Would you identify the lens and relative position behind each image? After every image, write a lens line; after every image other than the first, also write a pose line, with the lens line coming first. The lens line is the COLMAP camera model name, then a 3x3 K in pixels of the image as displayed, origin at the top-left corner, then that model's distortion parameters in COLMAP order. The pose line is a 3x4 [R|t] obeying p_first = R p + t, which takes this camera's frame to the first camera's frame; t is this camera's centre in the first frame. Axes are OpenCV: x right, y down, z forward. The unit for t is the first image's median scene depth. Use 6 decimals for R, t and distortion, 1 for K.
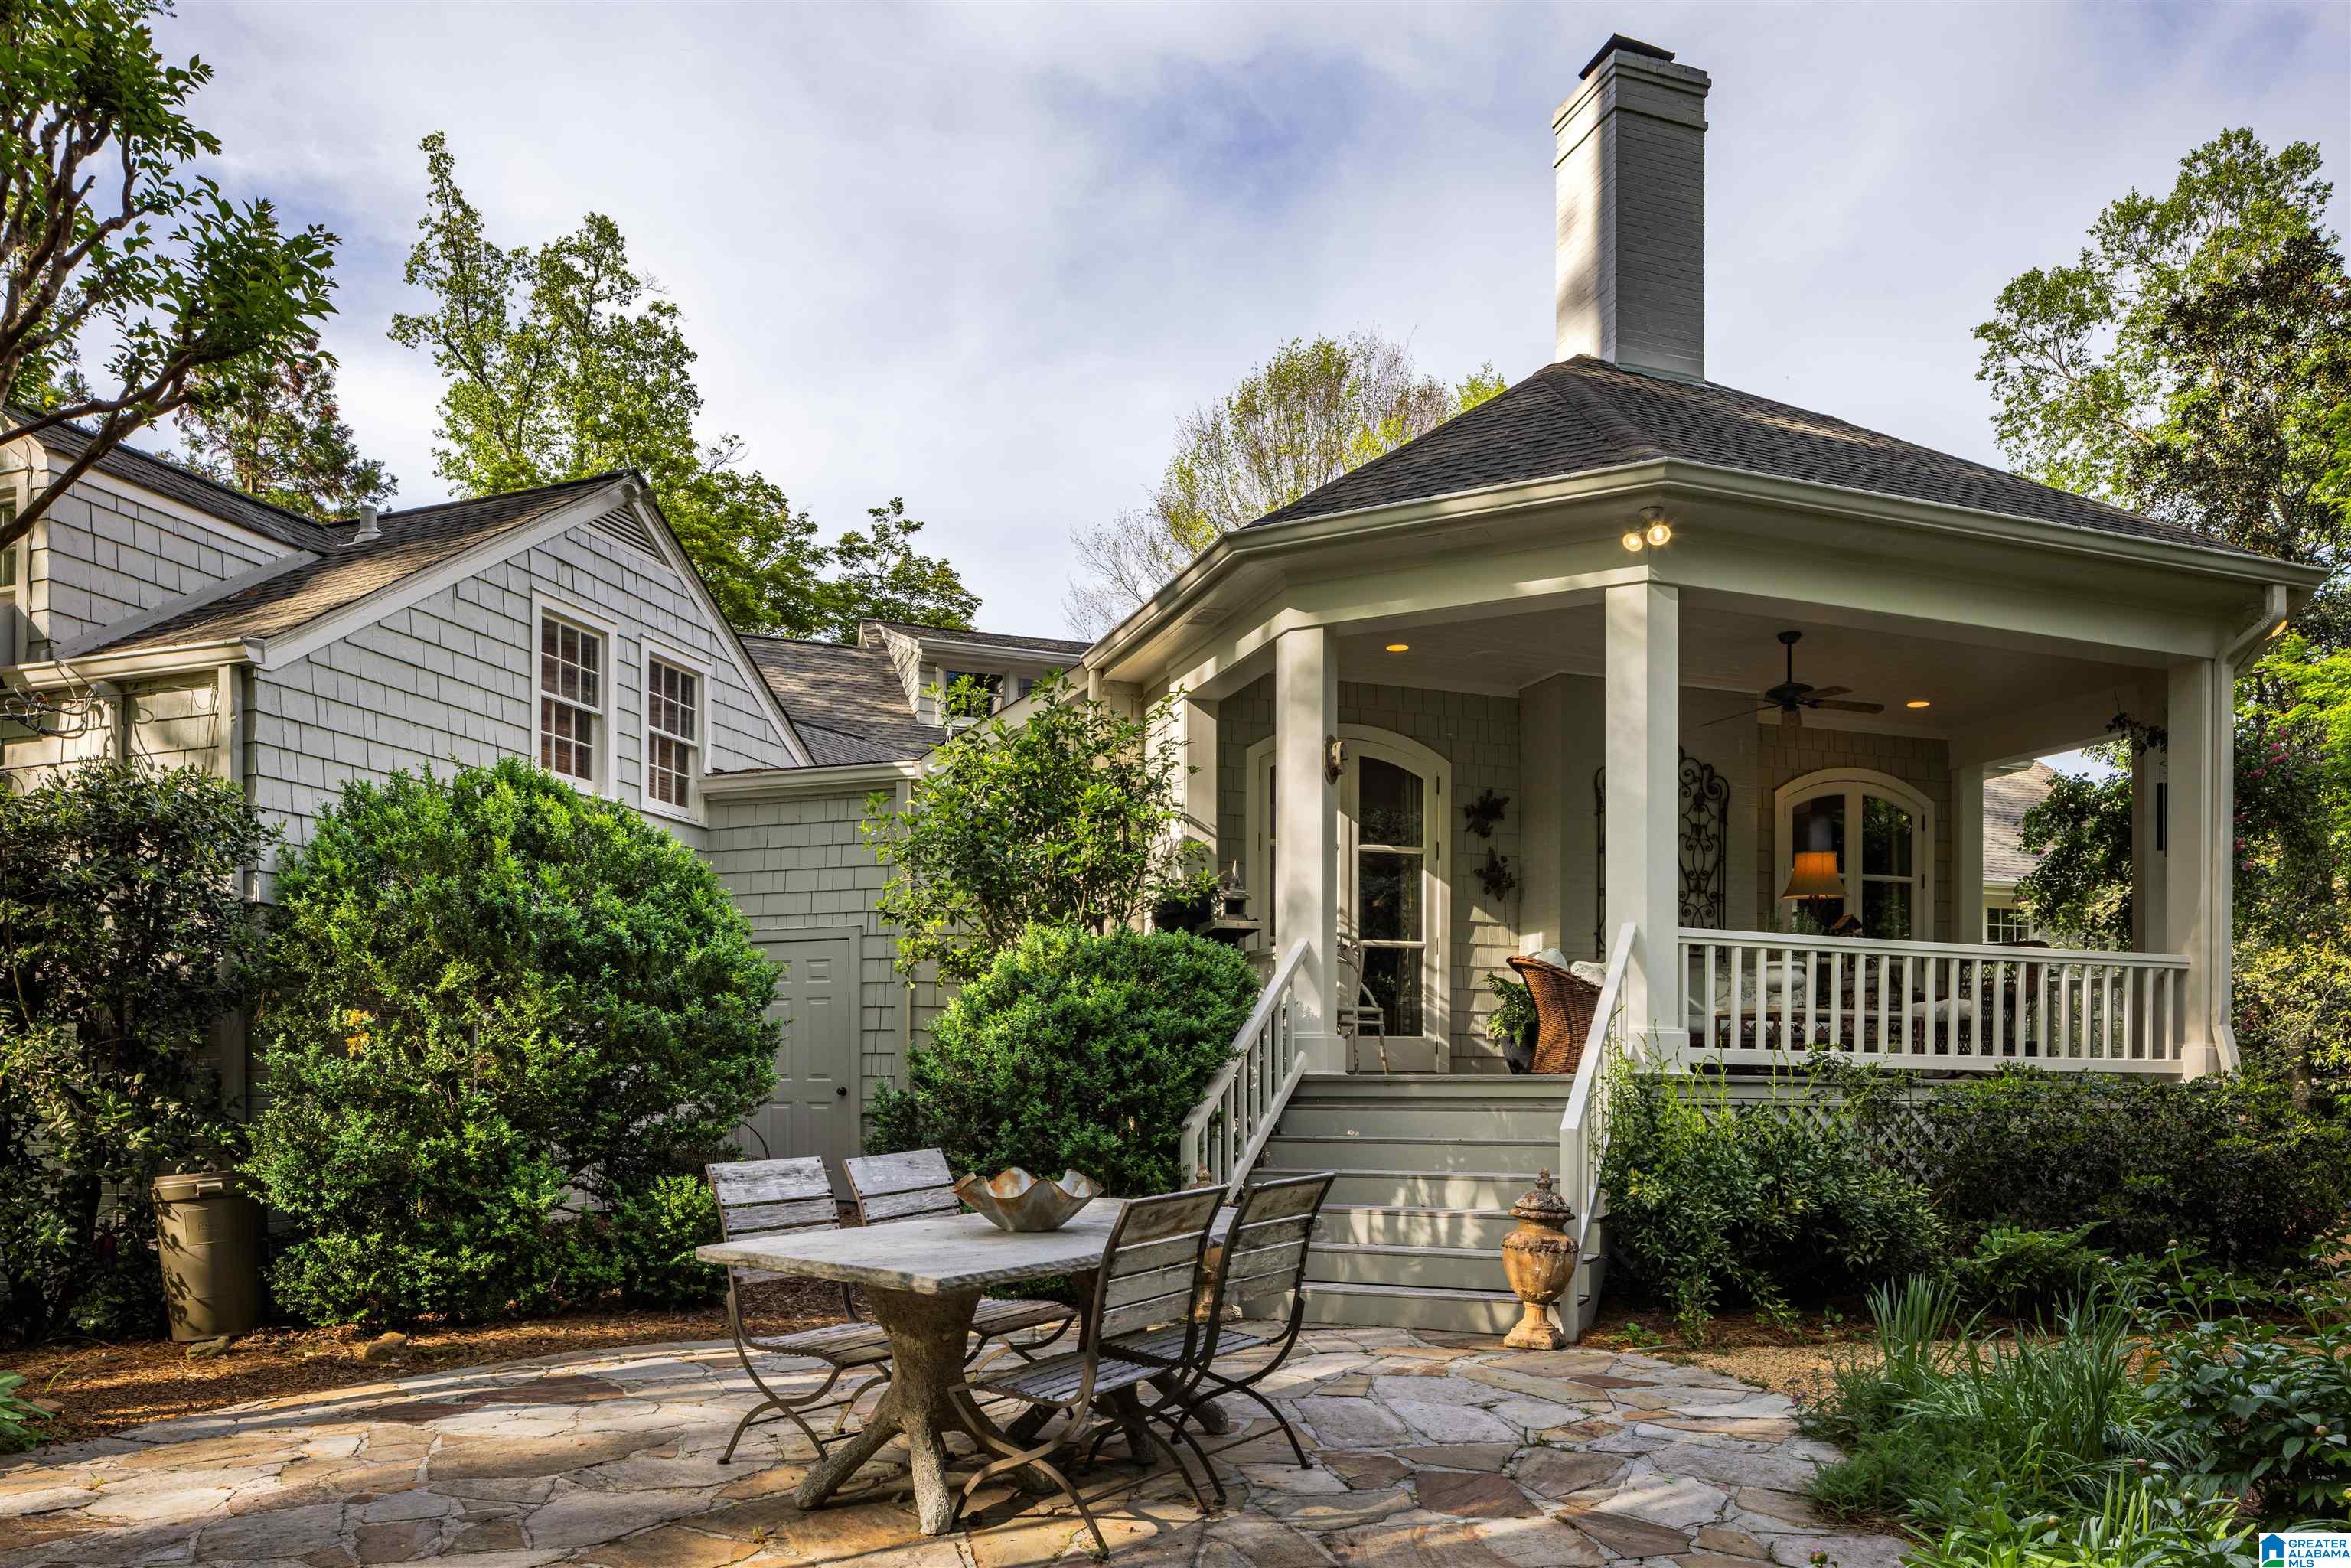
lens RADIAL K [[1651.7, 0, 1172.3], [0, 1651.7, 1089.0], [0, 0, 1]] dist [-0.005209, 0.001057]
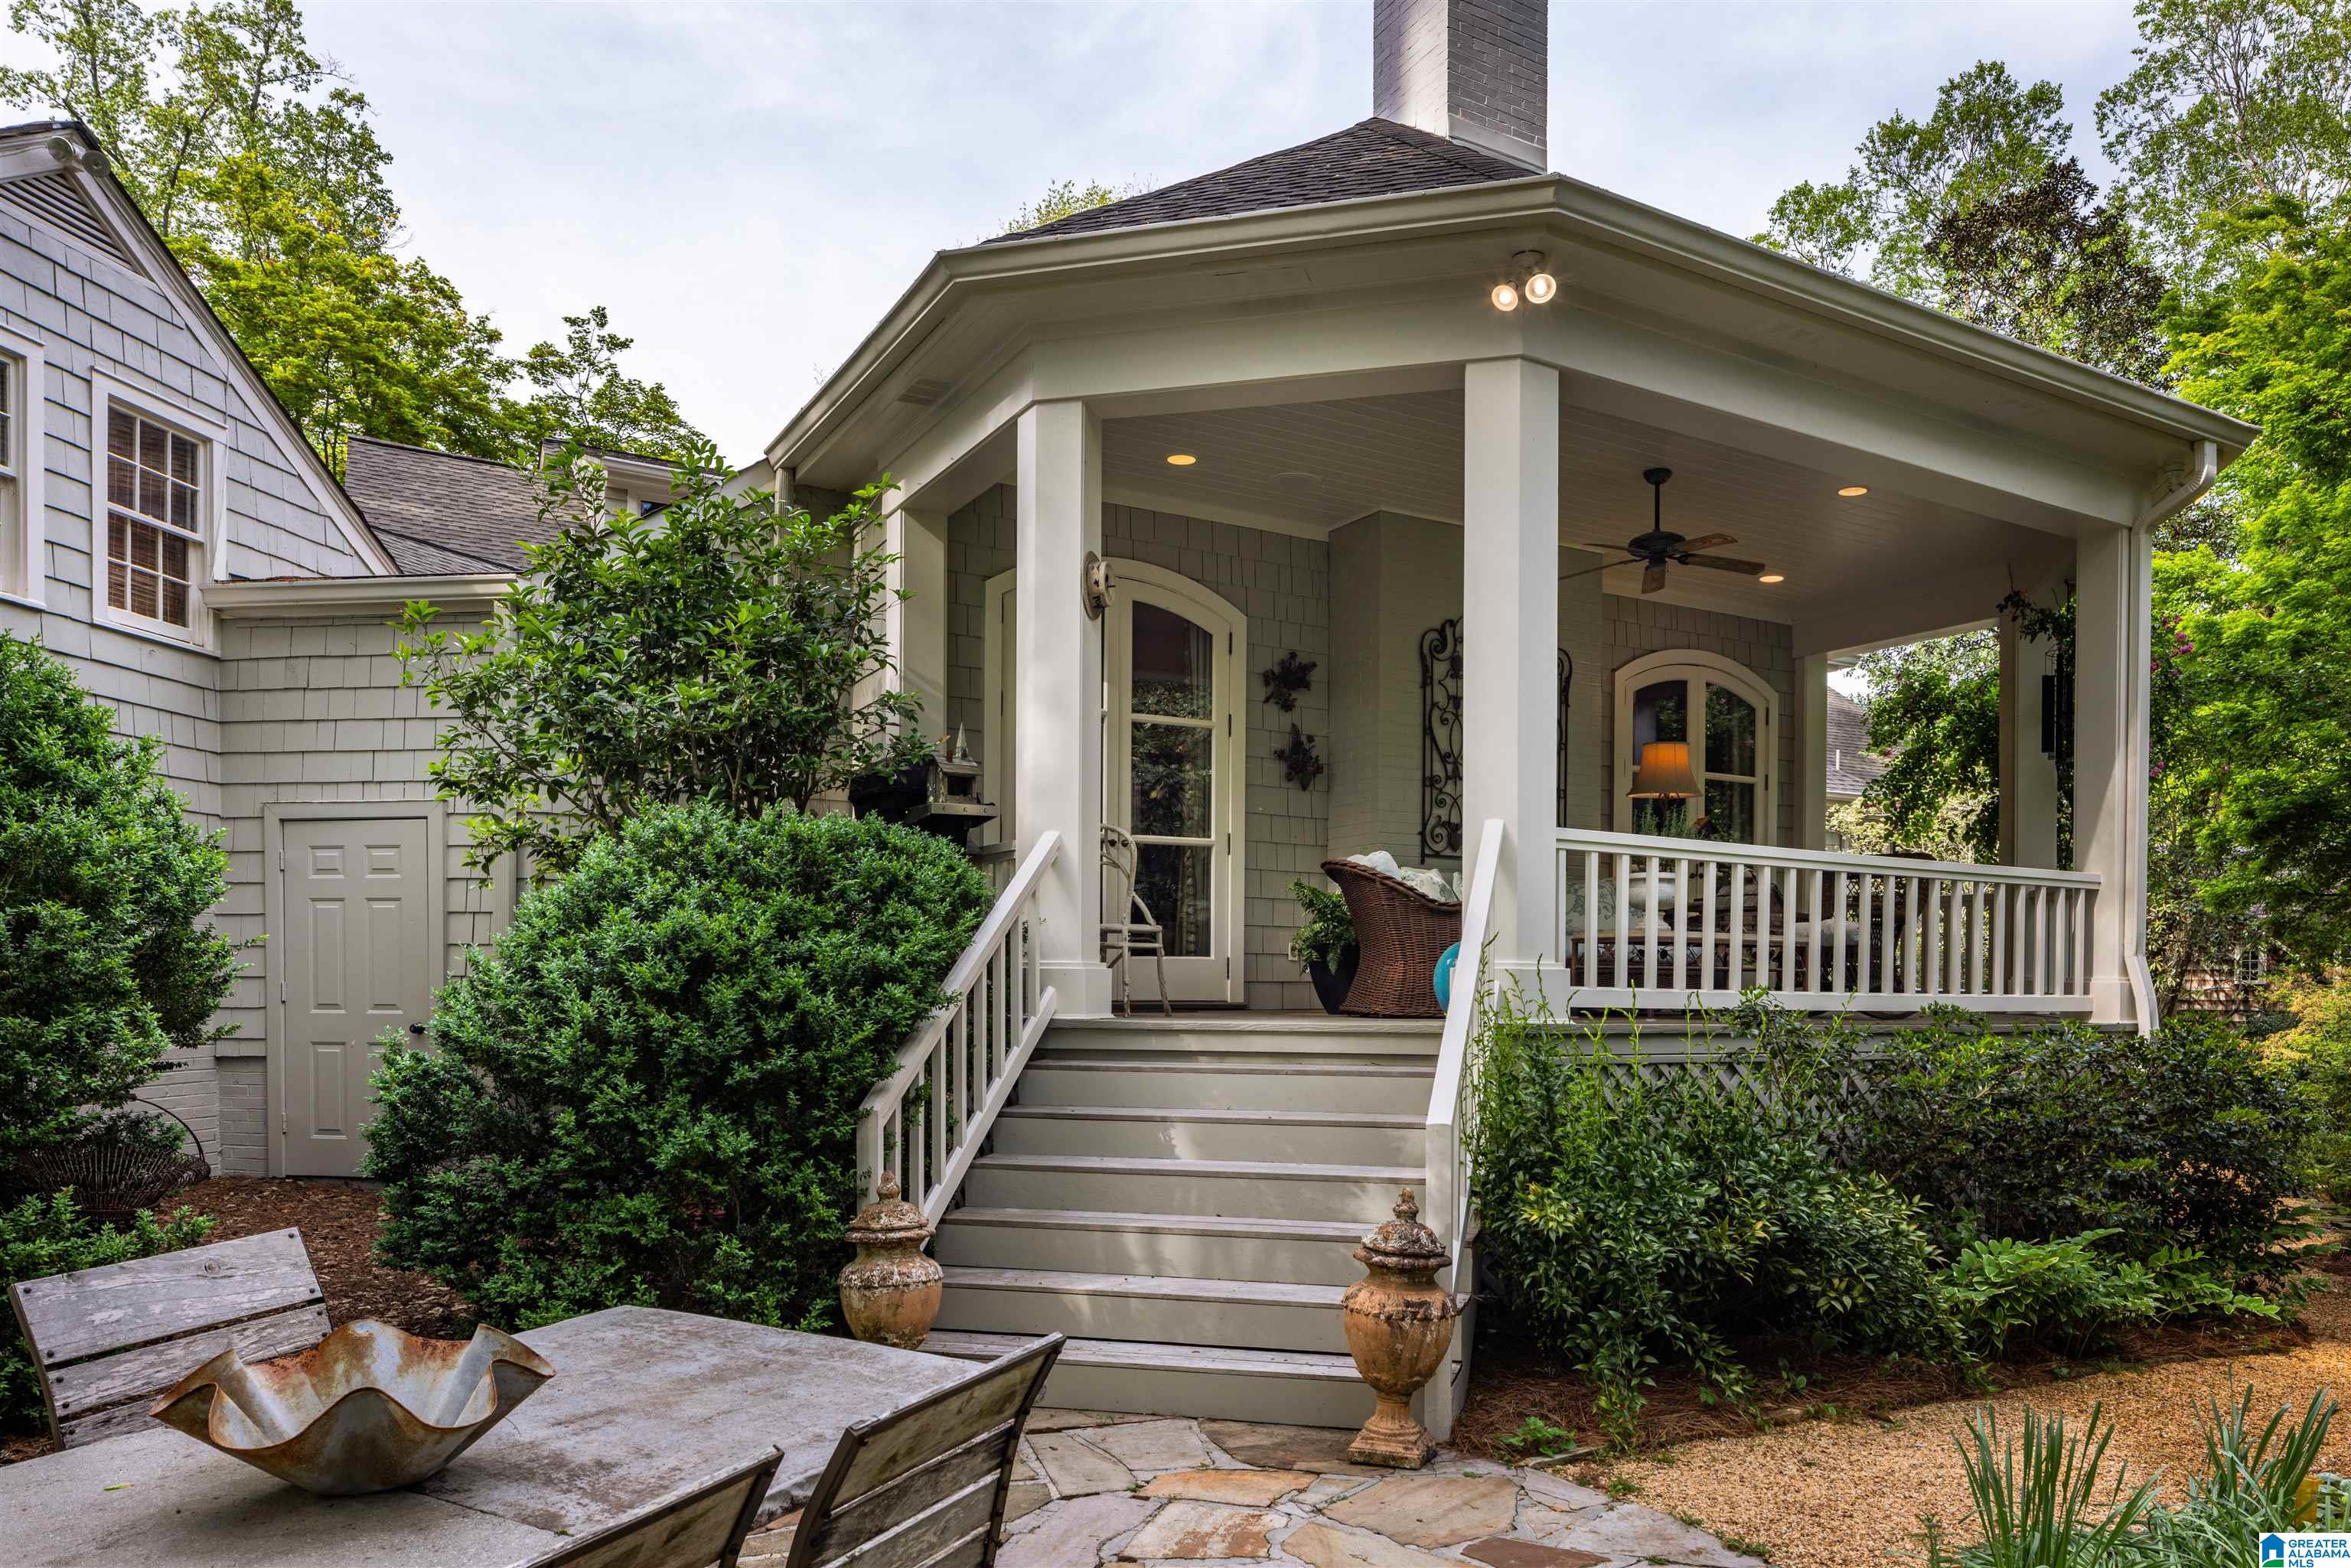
lens RADIAL K [[1628.3, 0, 1285.9], [0, 1628.3, 1004.5], [0, 0, 1]] dist [-0.000222, -0.002077]
pose [[0.979250, 0.000517, 0.202657, 0.026910], [-0.003424, 0.999896, 0.013990, -0.019700], [-0.202628, -0.014393, 0.979150, 0.217347]]
